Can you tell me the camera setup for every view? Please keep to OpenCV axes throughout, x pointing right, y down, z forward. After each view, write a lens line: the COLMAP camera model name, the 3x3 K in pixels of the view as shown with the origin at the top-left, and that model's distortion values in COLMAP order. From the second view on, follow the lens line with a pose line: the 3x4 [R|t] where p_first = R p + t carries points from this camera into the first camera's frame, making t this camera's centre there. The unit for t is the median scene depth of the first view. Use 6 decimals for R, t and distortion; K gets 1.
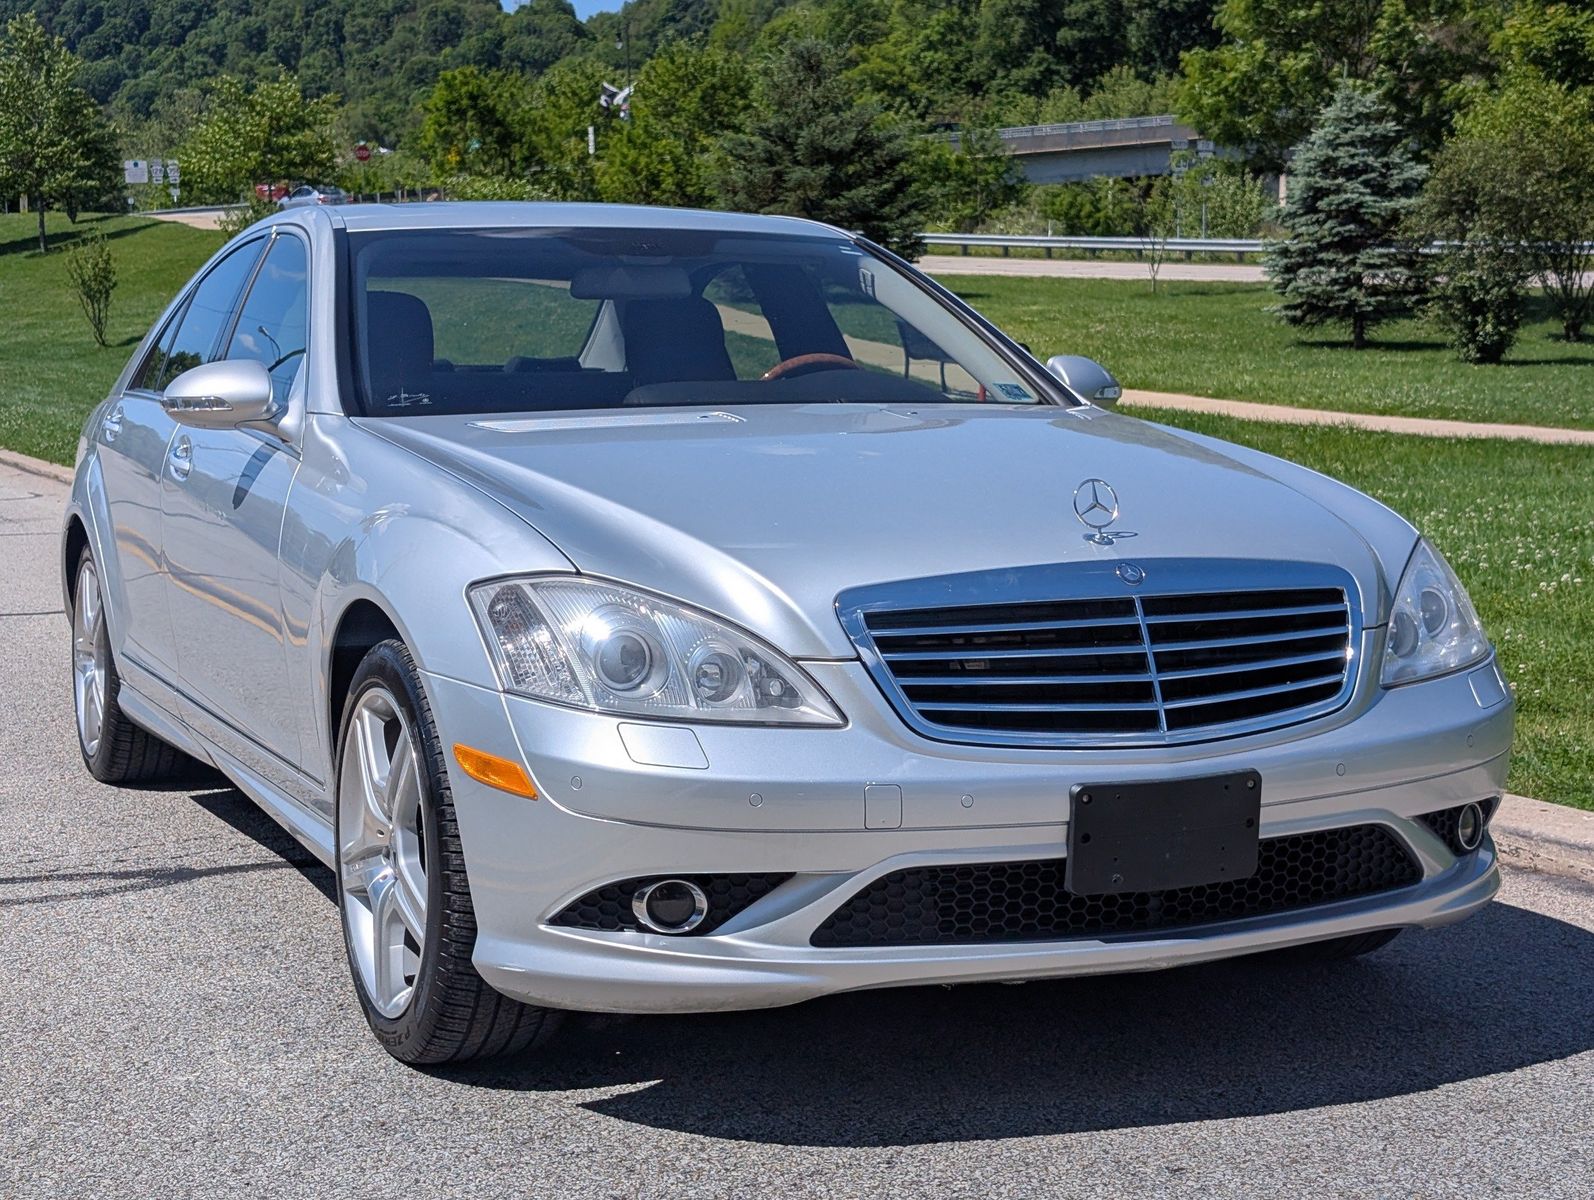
lens RADIAL K [[2498.3, 0, 762.2], [0, 2498.3, 604.5], [0, 0, 1]] dist [0.232716, -1.030854]
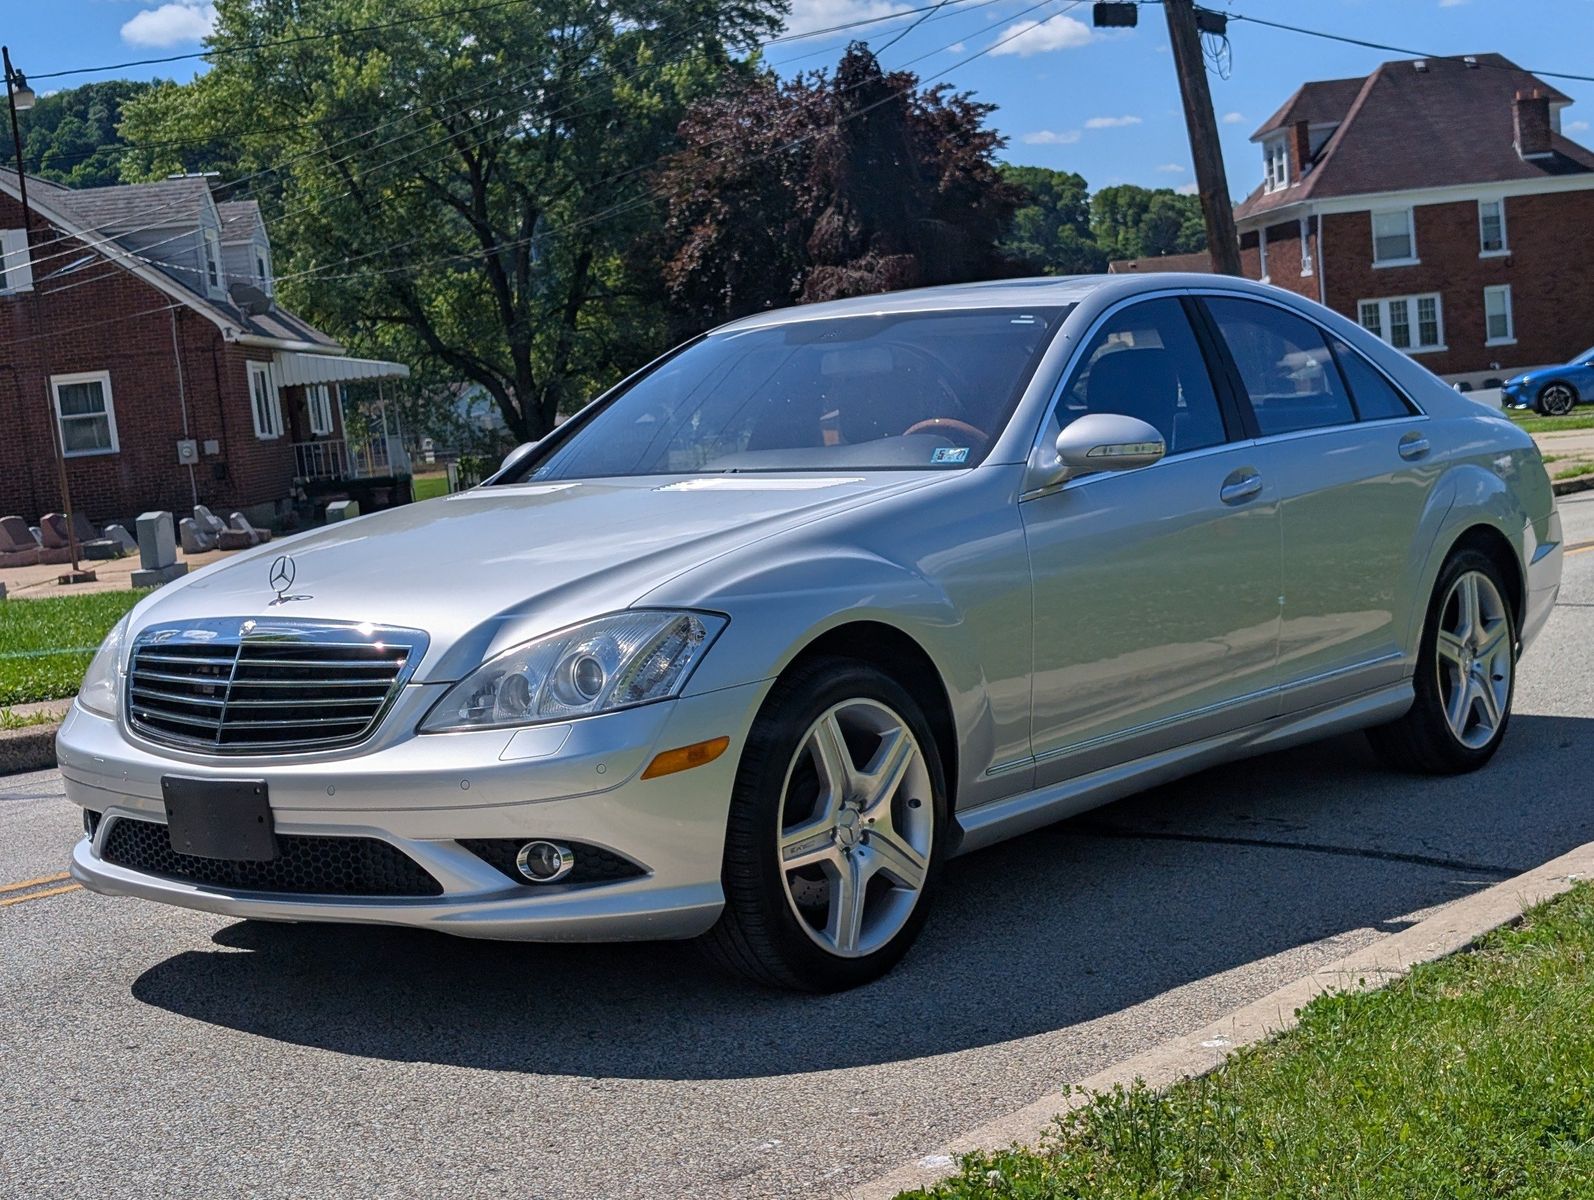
lens RADIAL K [[2482.3, 0, 797.0], [0, 2482.3, 600.0], [0, 0, 1]] dist [0.237830, -1.030200]
pose [[0.480596, 0.049922, -0.875520, 0.996643], [-0.032755, 0.998704, 0.038965, -0.060539], [0.876330, 0.009951, 0.481608, 0.408254]]
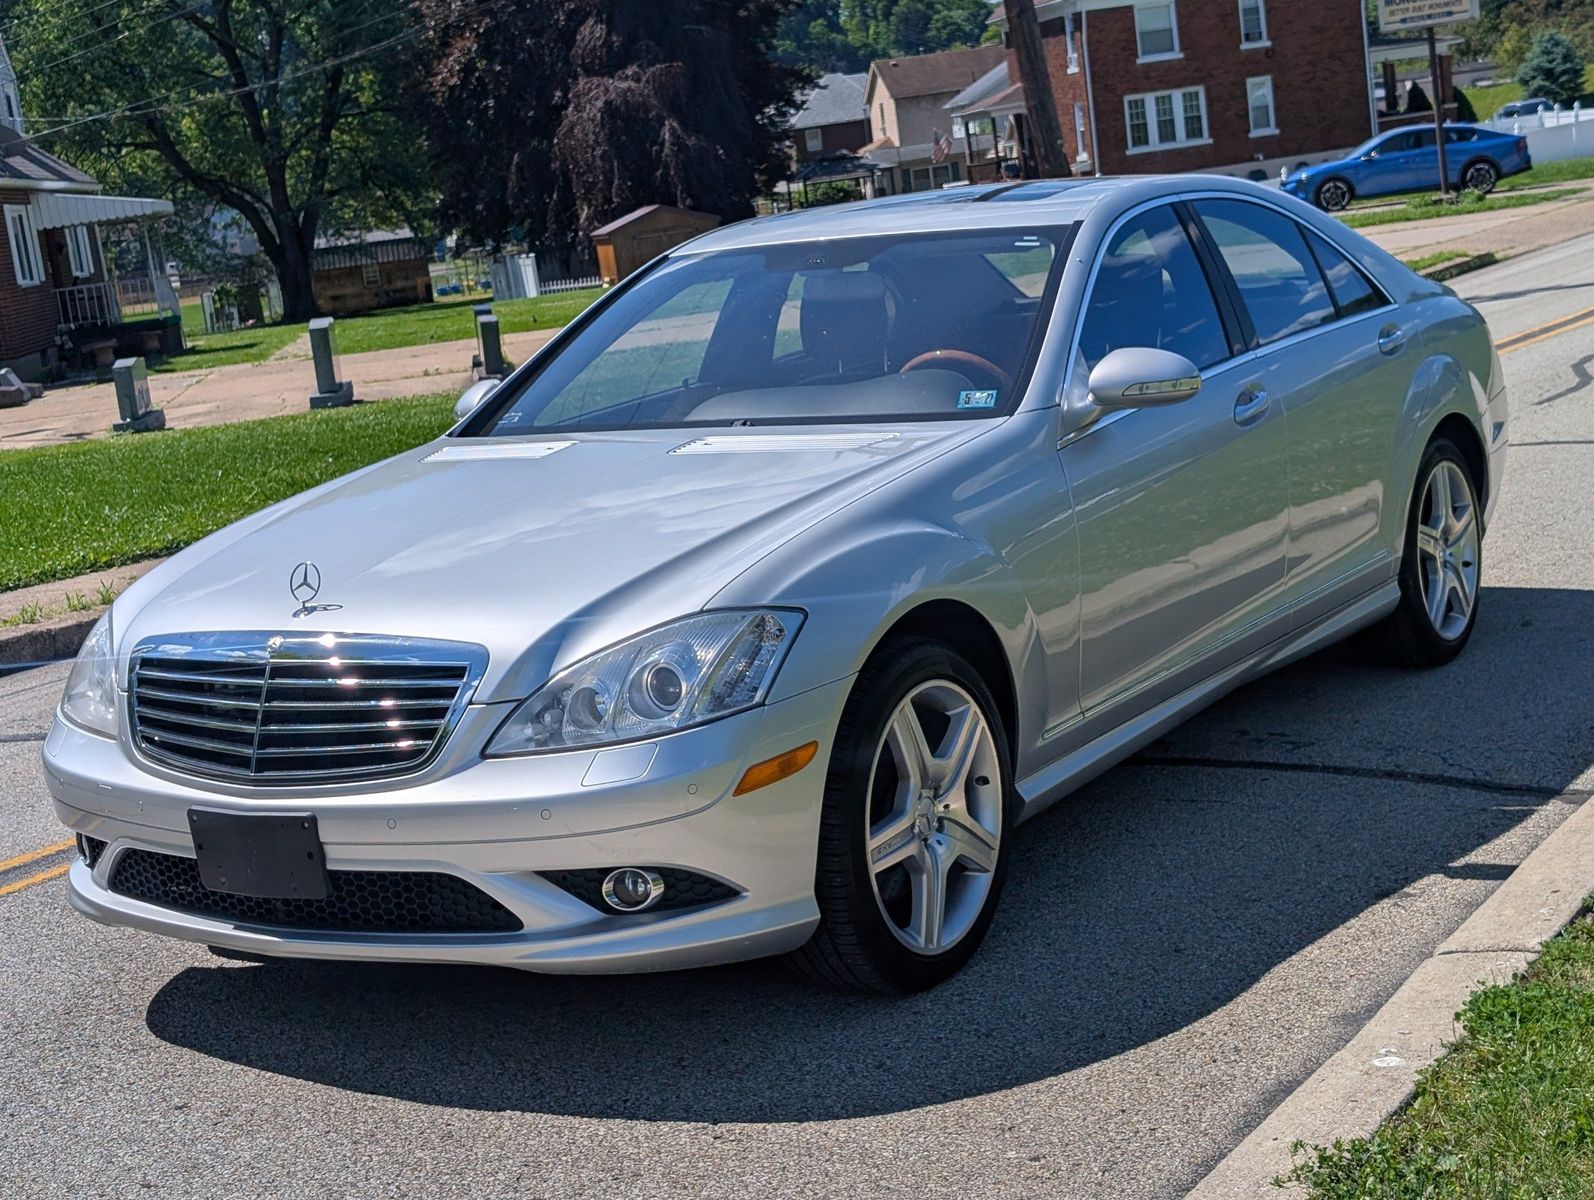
lens RADIAL K [[2493.7, 0, 808.3], [0, 2493.7, 547.9], [0, 0, 1]] dist [0.237370, -1.006526]
pose [[0.566080, 0.073419, -0.821075, 0.892207], [0.007923, 0.995495, 0.094478, -0.118927], [0.824313, -0.059987, 0.562948, 0.346724]]
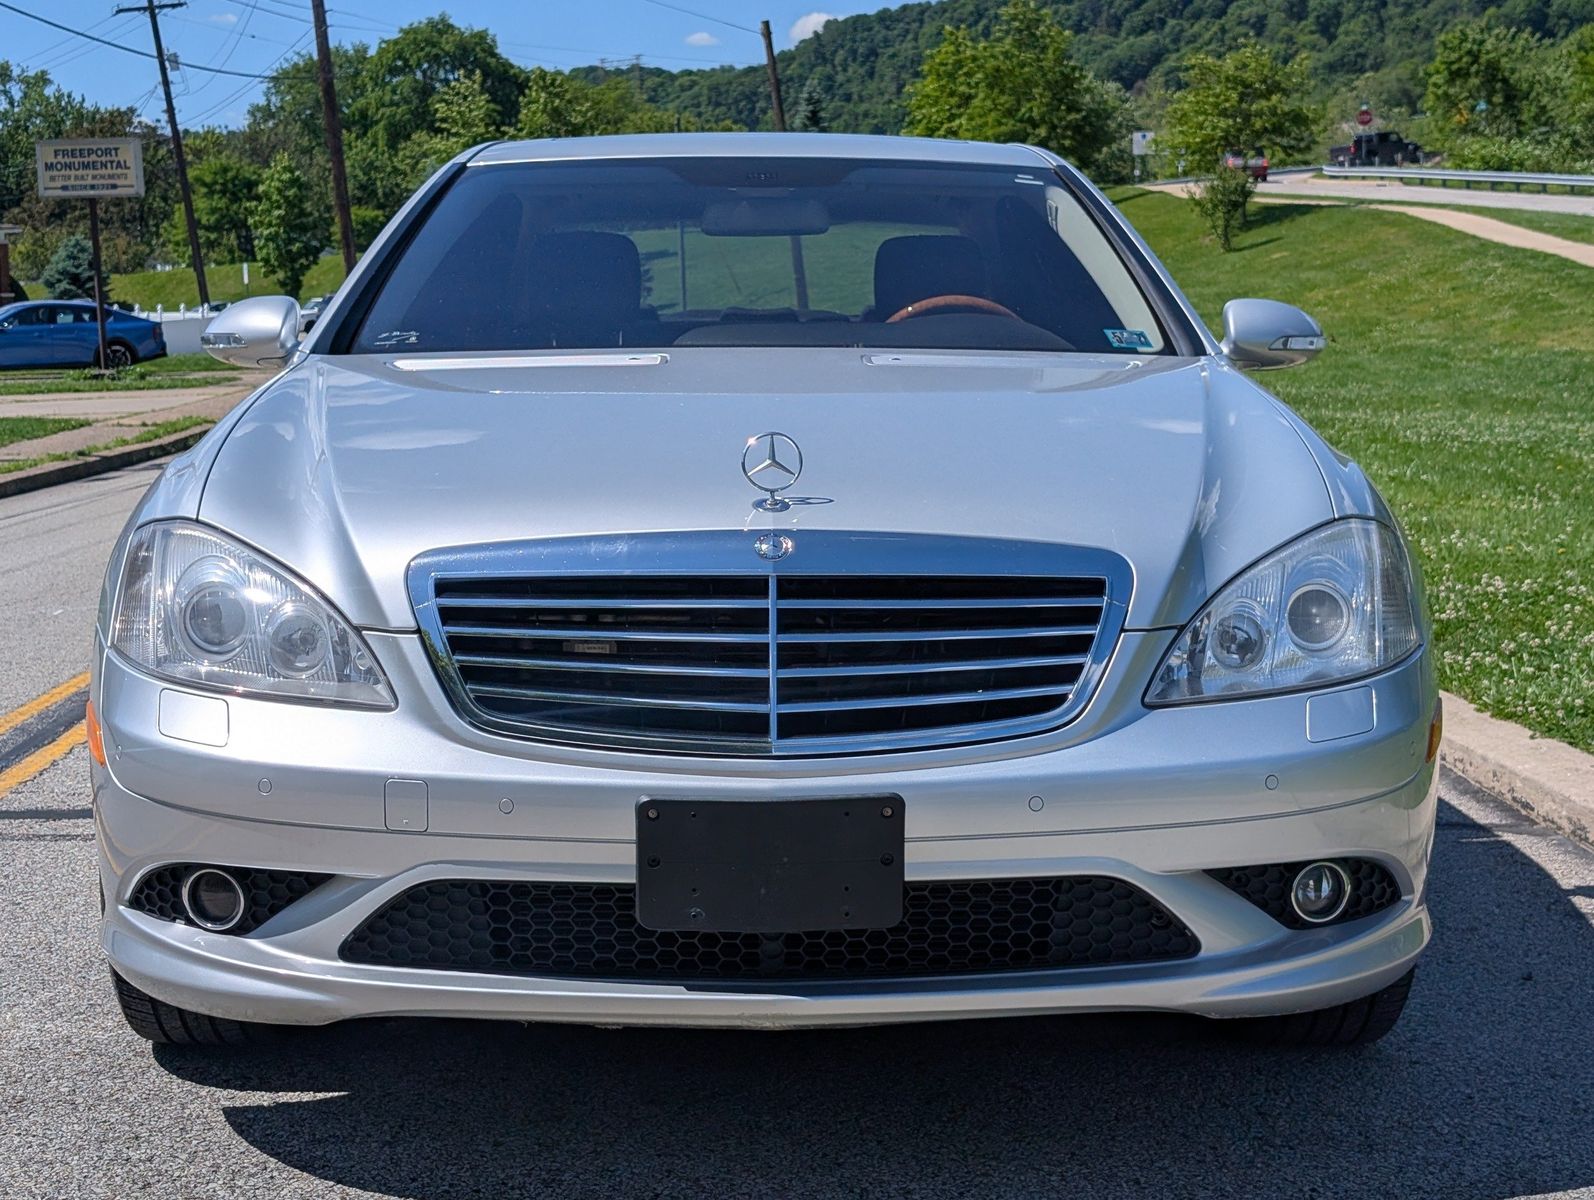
lens RADIAL K [[2509.2, 0, 795.9], [0, 2509.2, 566.3], [0, 0, 1]] dist [0.228755, -1.024343]
pose [[0.926782, 0.045230, -0.372865, 0.311339], [-0.046525, 0.998902, 0.005531, -0.007352], [0.372706, 0.012221, 0.927869, 0.158180]]
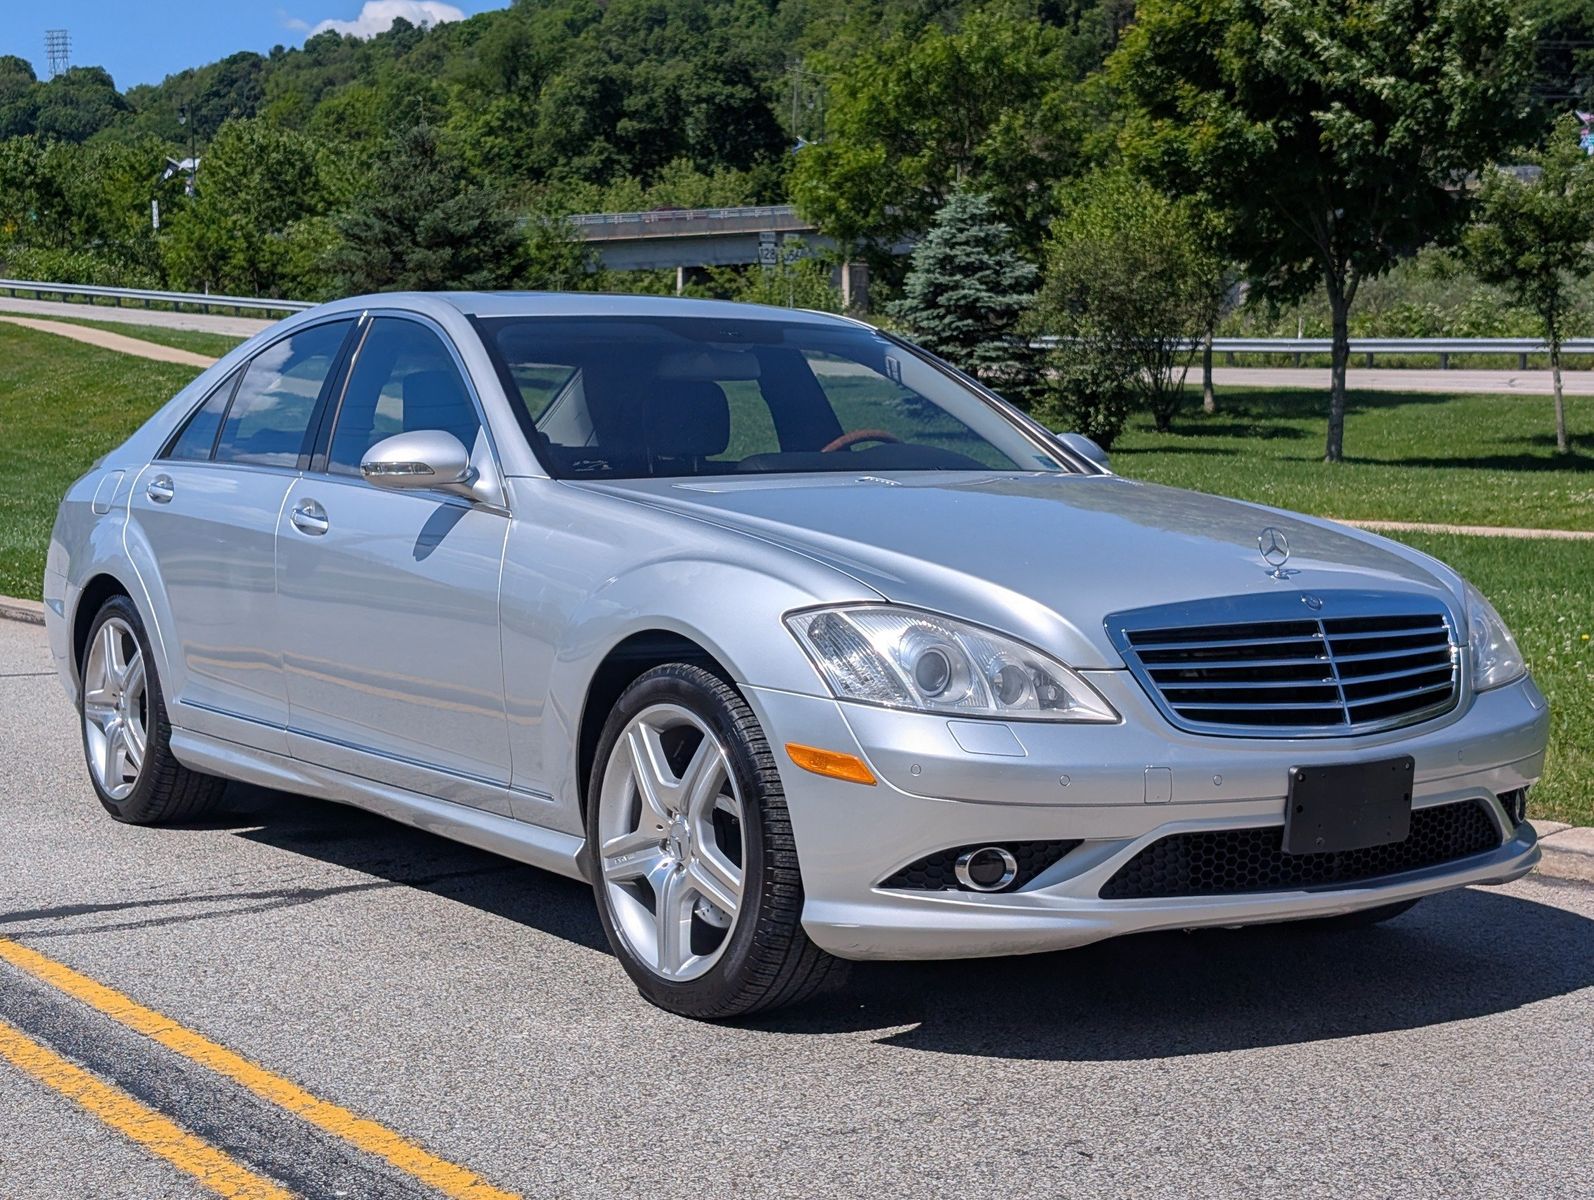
lens RADIAL K [[2494.8, 0, 785.5], [0, 2494.8, 624.9], [0, 0, 1]] dist [0.239151, -1.102699]
pose [[0.982809, -0.006458, 0.184513, -0.233578], [0.011041, 0.999655, -0.023820, 0.018096], [-0.184295, 0.025448, 0.982541, -0.129864]]
